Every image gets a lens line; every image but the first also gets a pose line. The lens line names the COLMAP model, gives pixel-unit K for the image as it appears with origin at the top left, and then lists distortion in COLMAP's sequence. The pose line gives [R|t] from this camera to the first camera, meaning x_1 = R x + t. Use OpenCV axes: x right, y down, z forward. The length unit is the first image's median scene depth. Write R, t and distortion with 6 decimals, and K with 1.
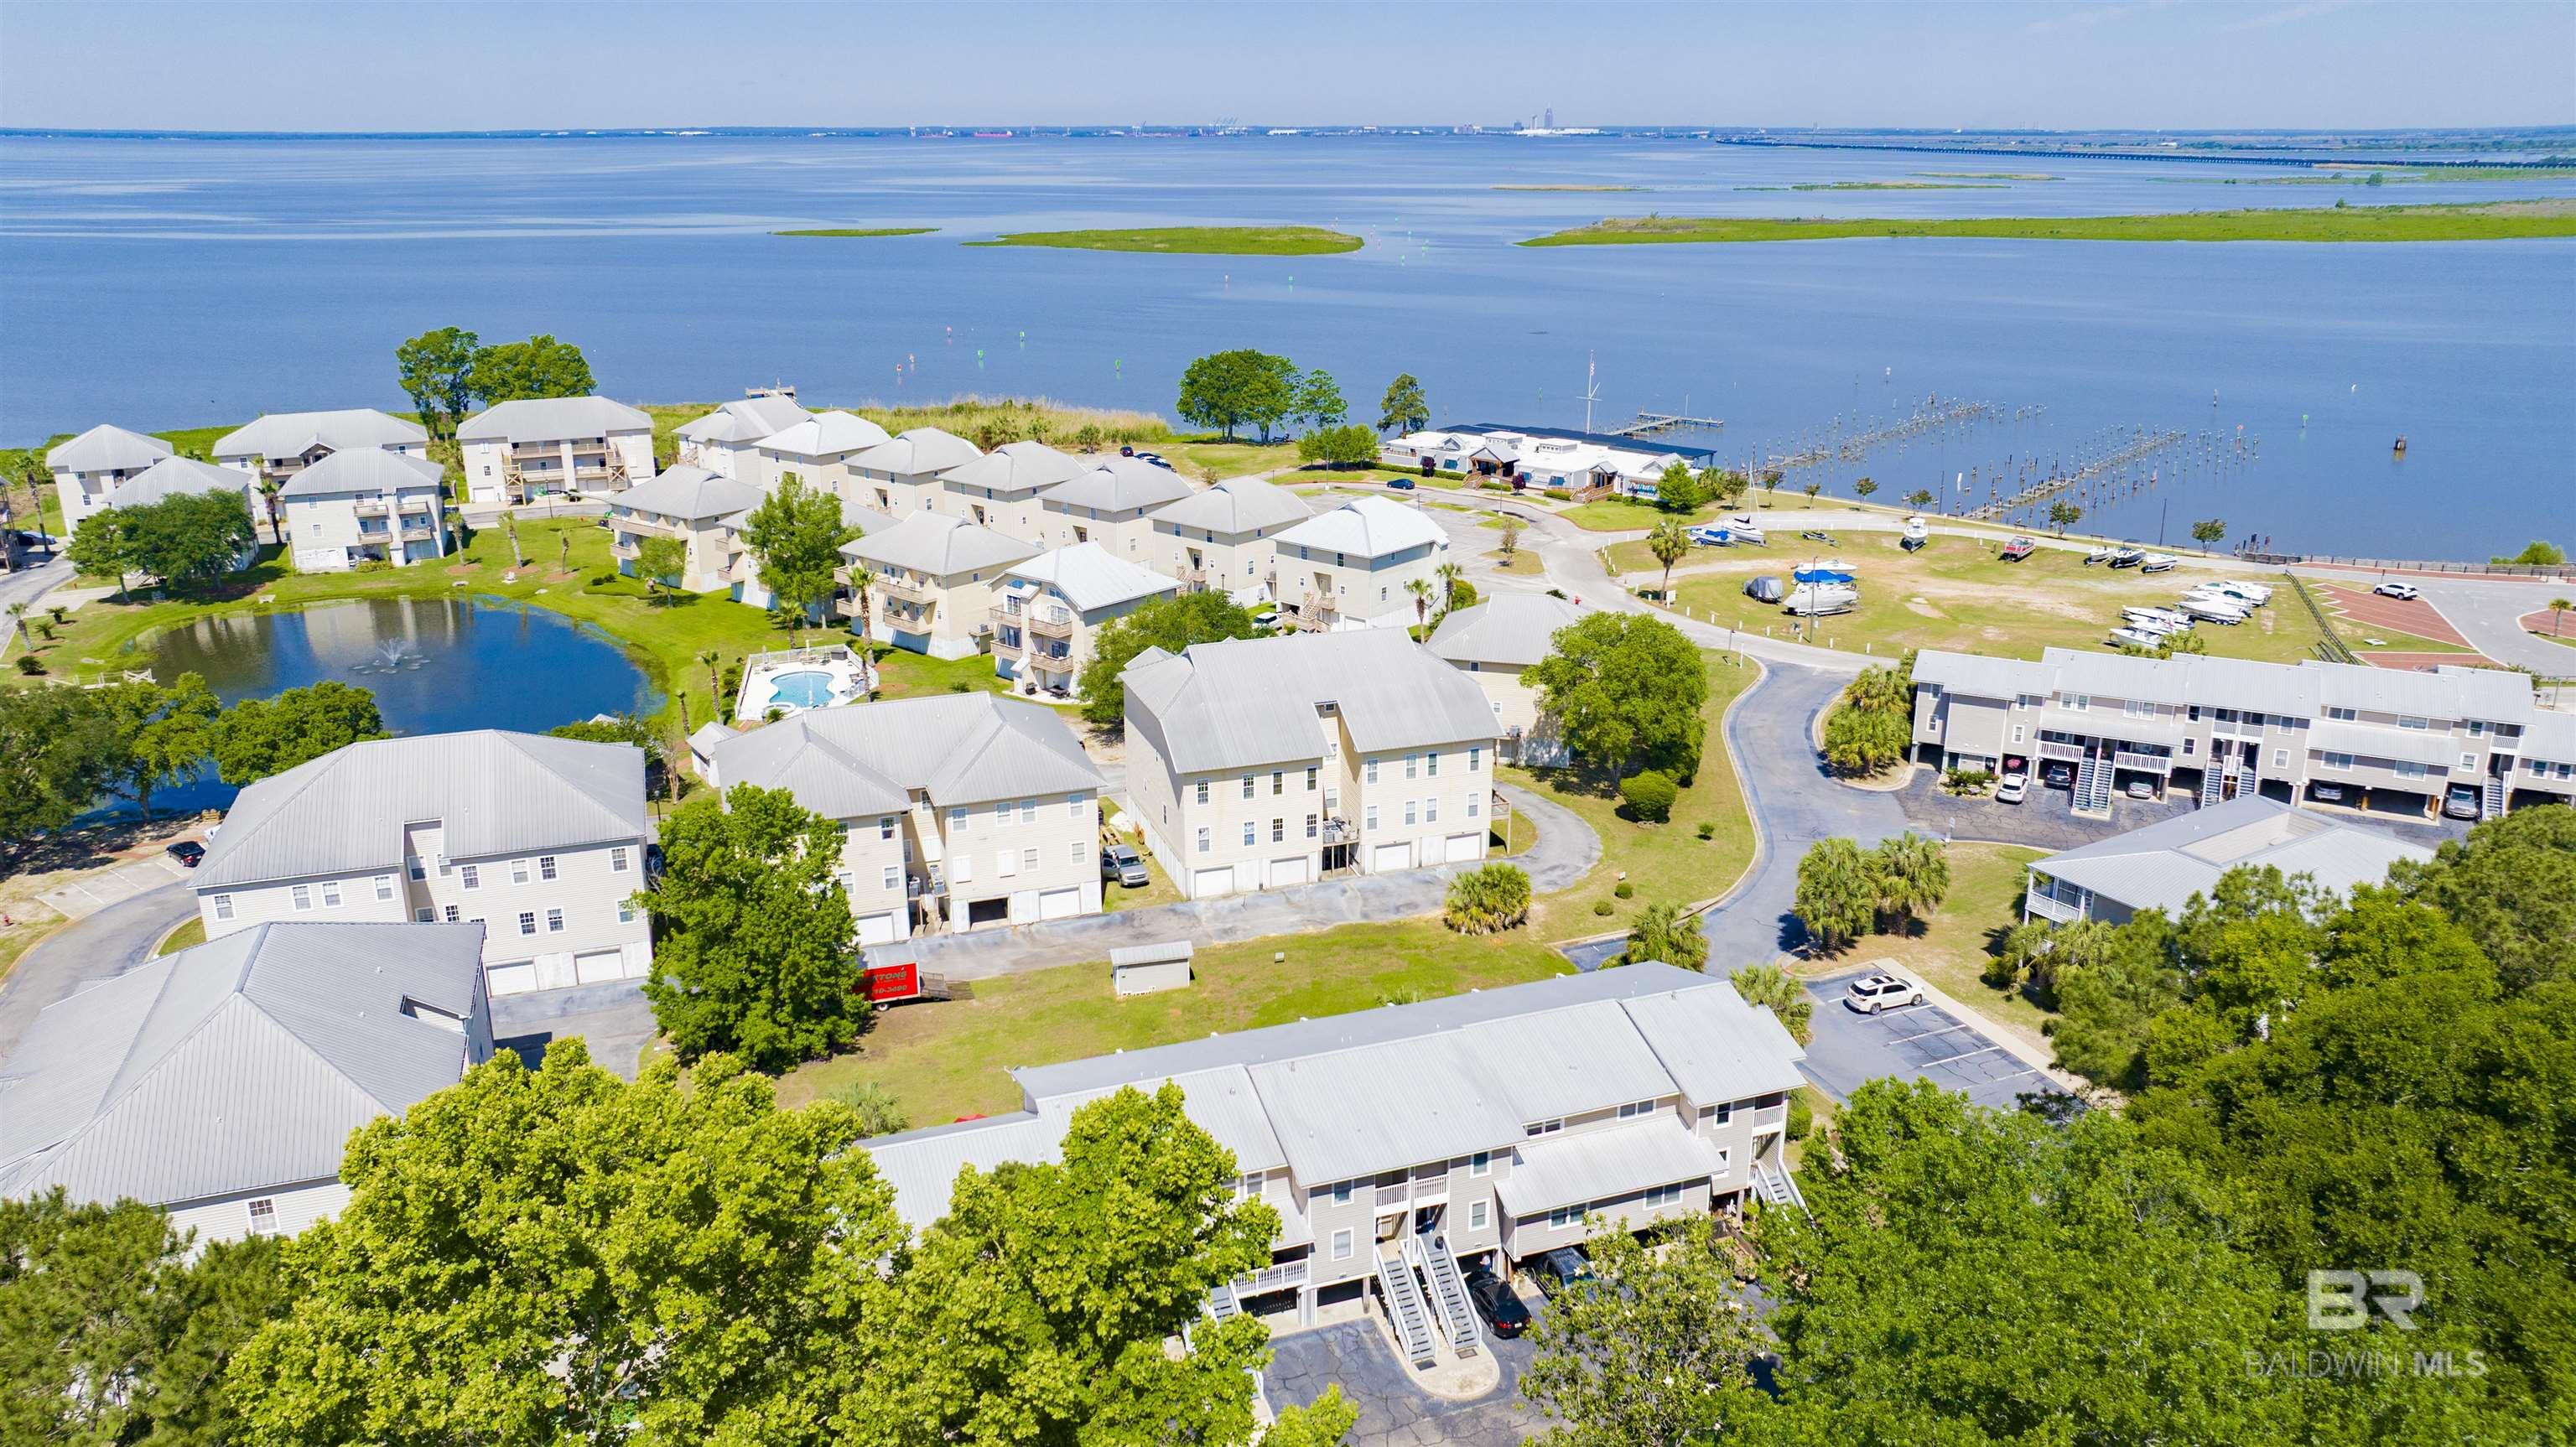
lens RADIAL K [[1819.9, 0, 1288.0], [0, 1819.9, 723.5], [0, 0, 1]] dist [-0.021636, -0.002829]
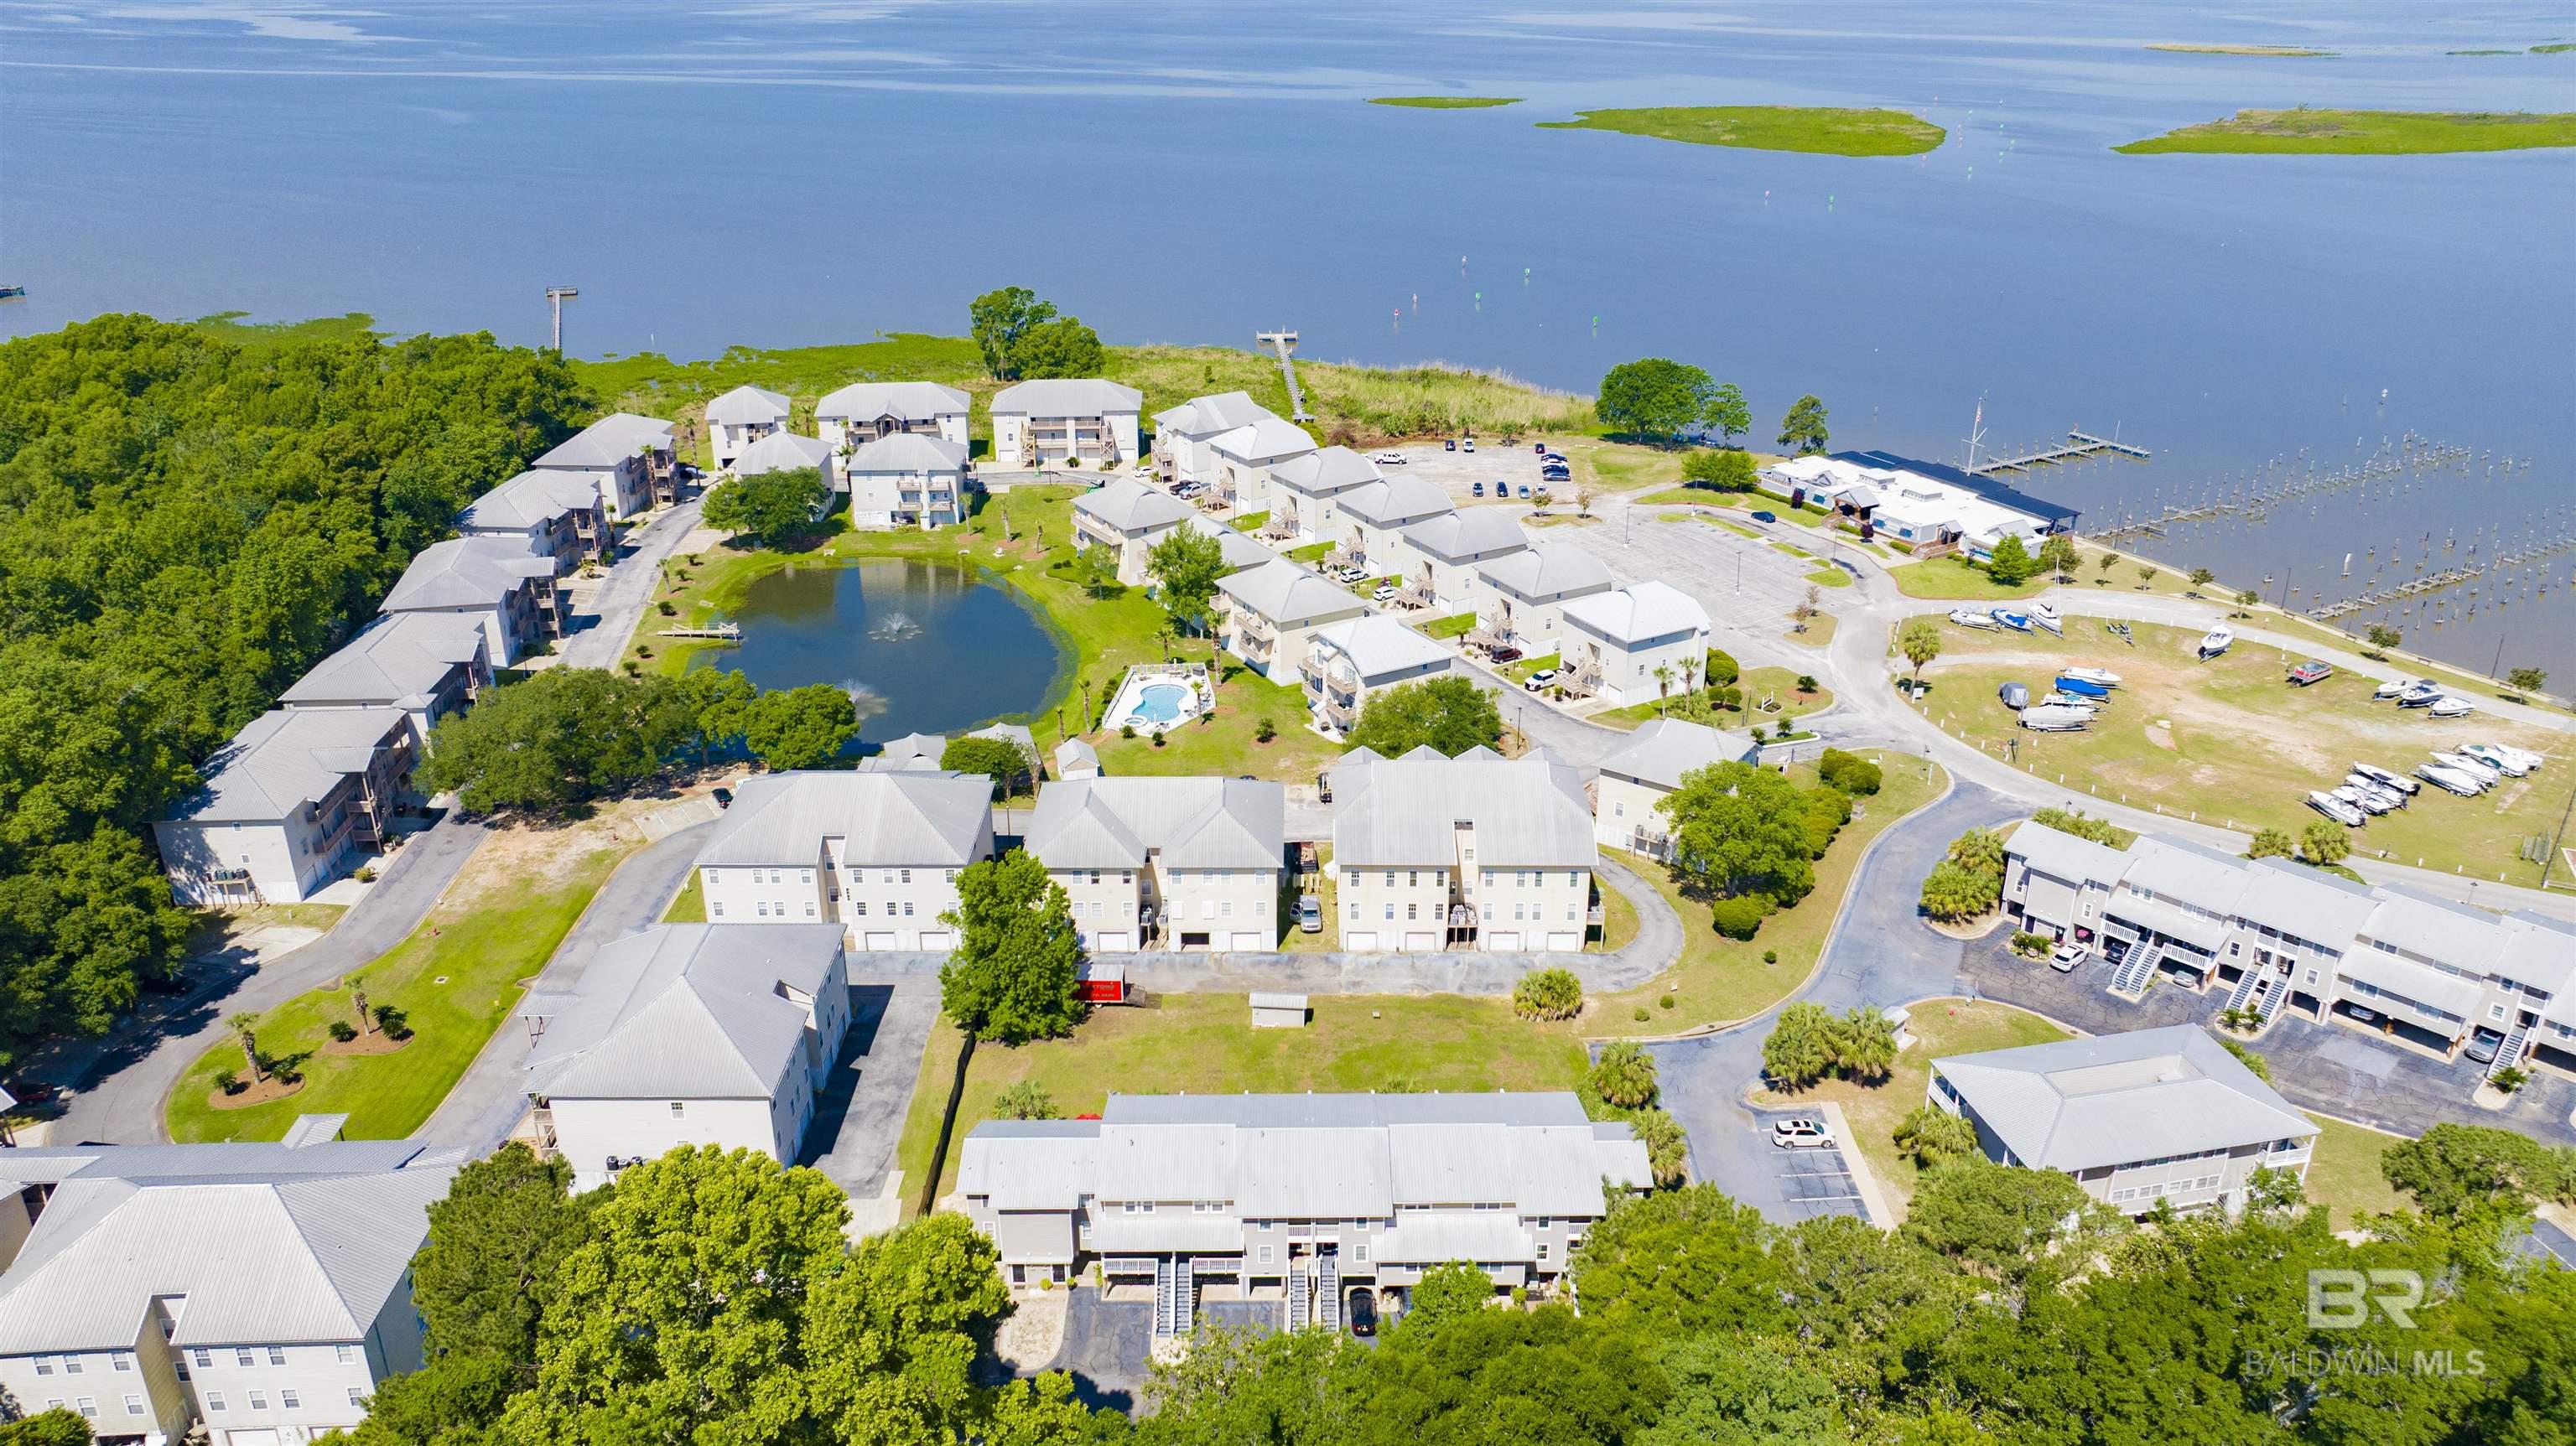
lens RADIAL K [[1807.4, 0, 1288.0], [0, 1807.4, 723.0], [0, 0, 1]] dist [-0.018268, -0.011892]
pose [[0.943712, 0.136332, -0.301365, 0.221125], [-0.105183, 0.987504, 0.117354, -0.171742], [0.313599, -0.079050, 0.946259, -0.213740]]
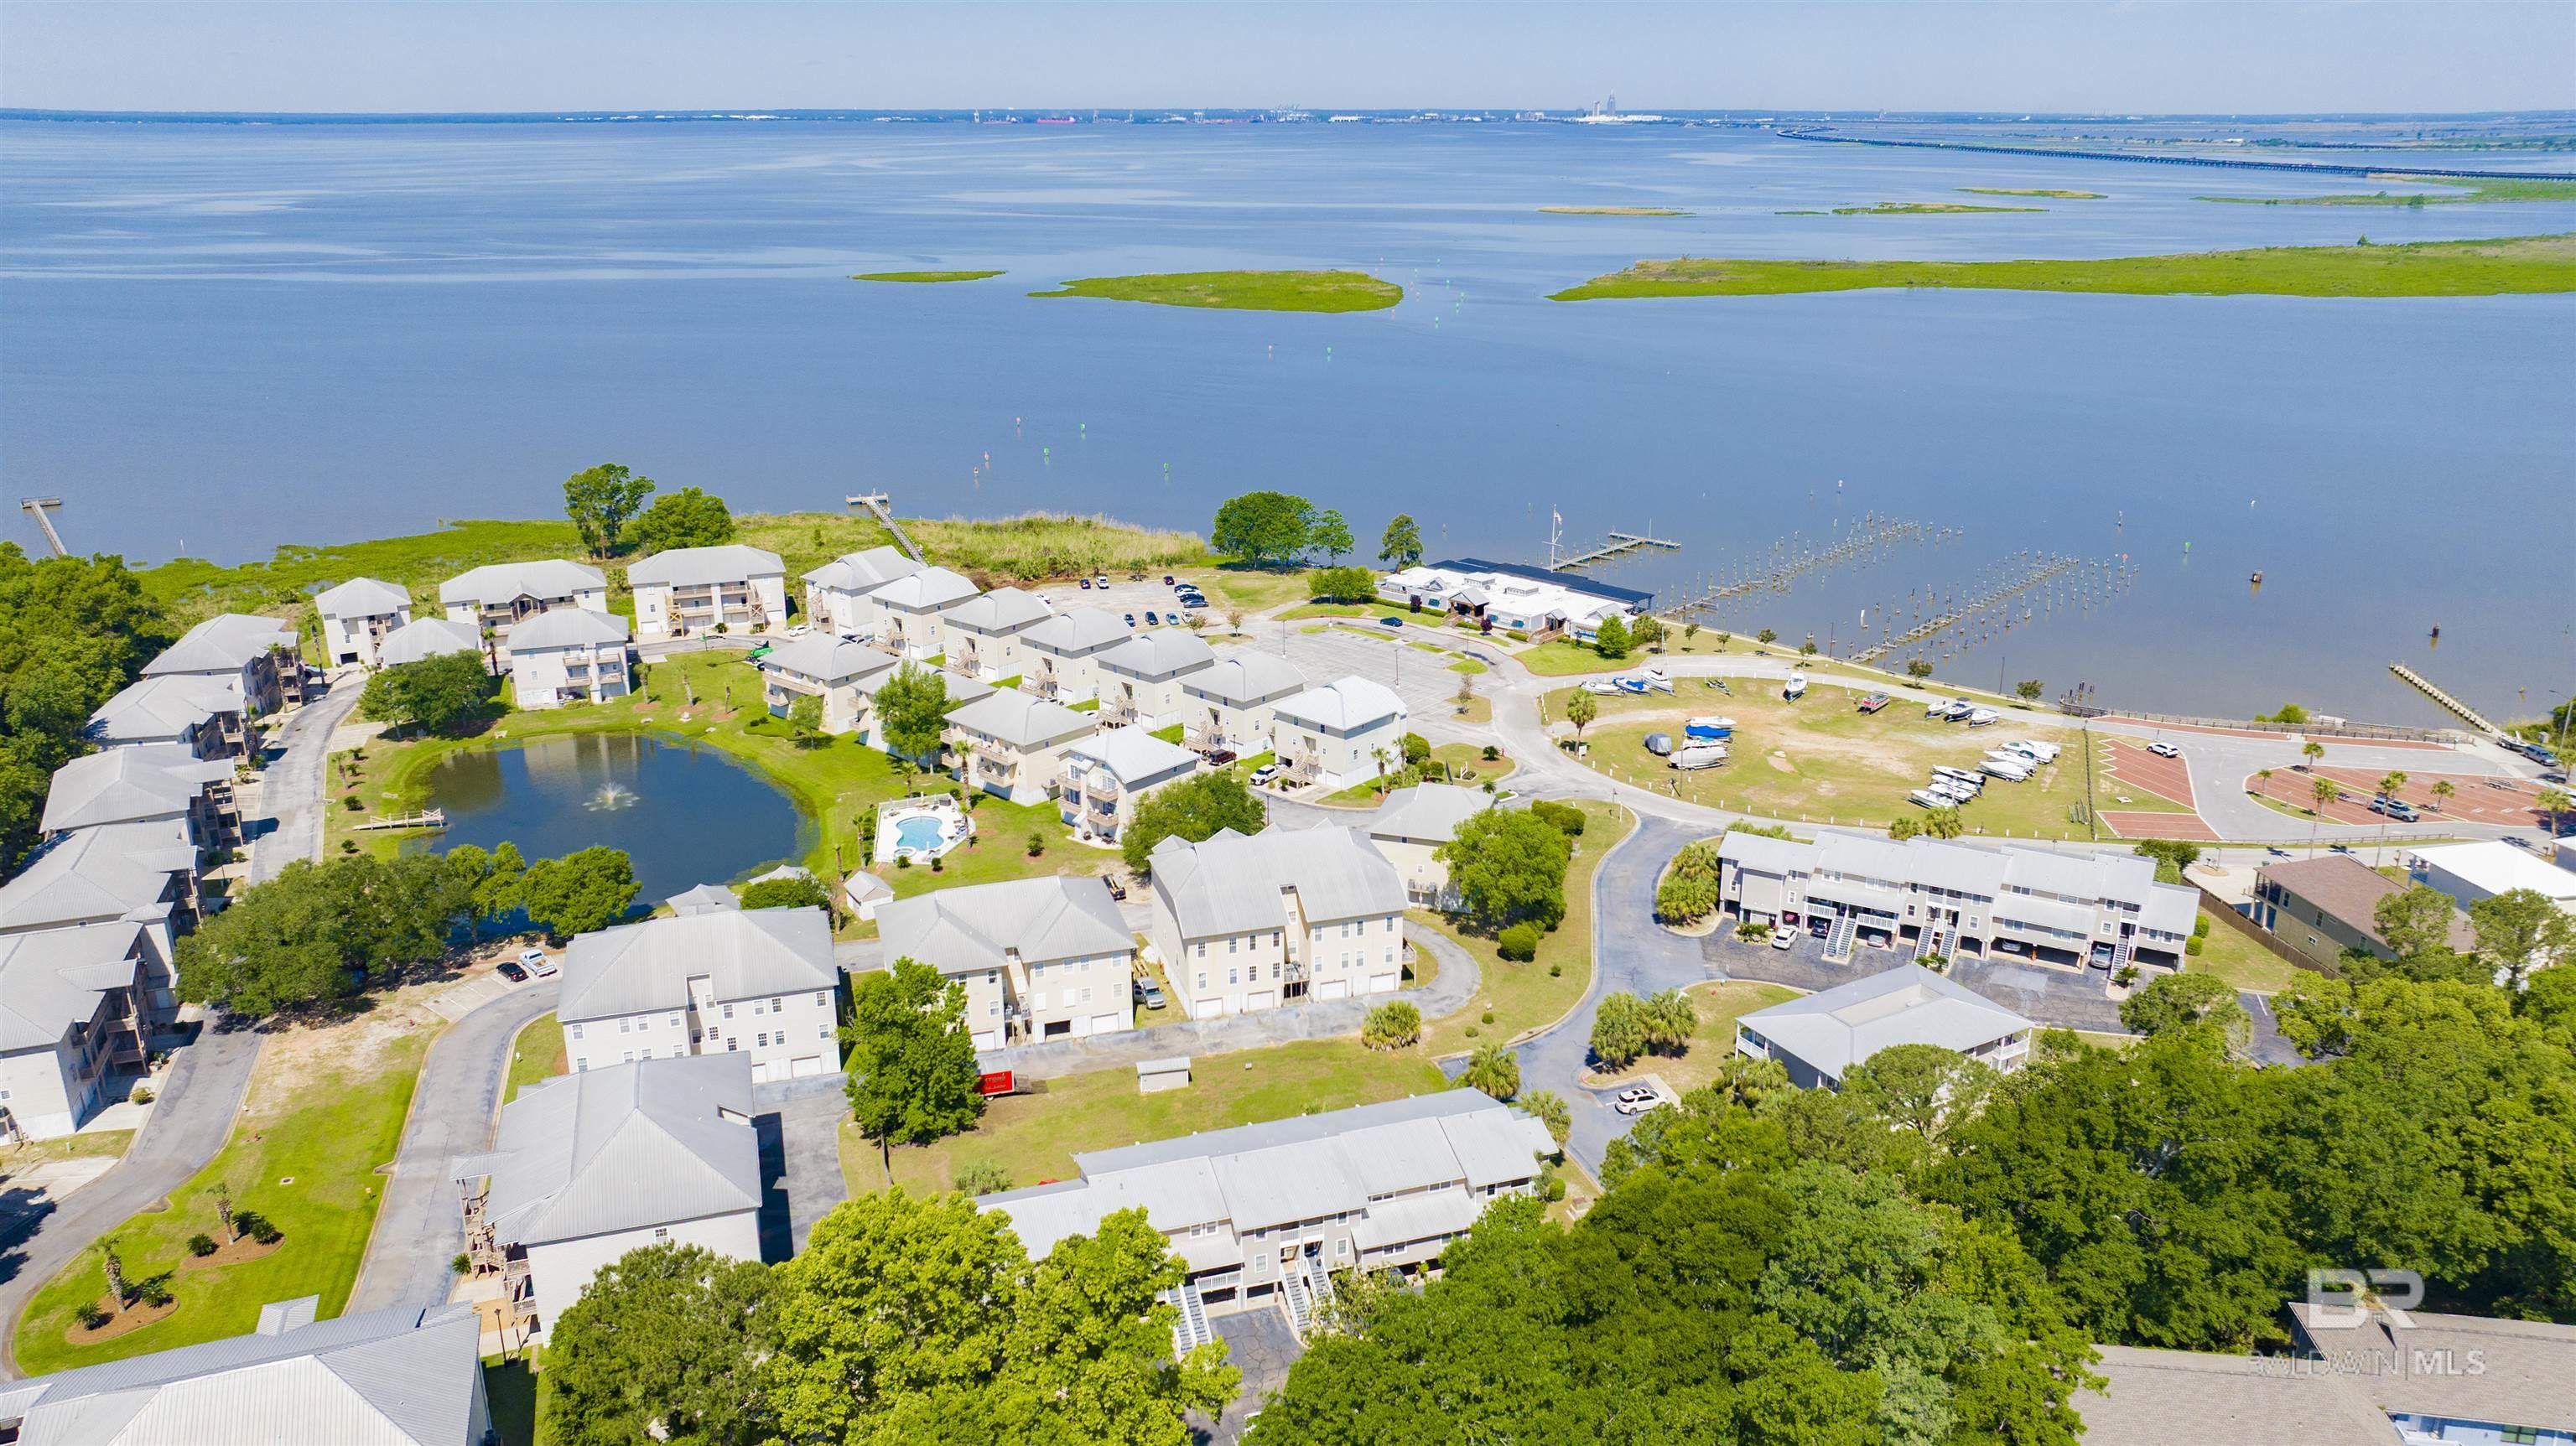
lens RADIAL K [[1819.0, 0, 1288.0], [0, 1819.0, 723.0], [0, 0, 1]] dist [-0.001872, -0.059308]
pose [[0.999464, 0.012084, -0.030436, 0.049663], [-0.011786, 0.999881, 0.009955, -0.121438], [0.030552, -0.009591, 0.999487, -0.359707]]
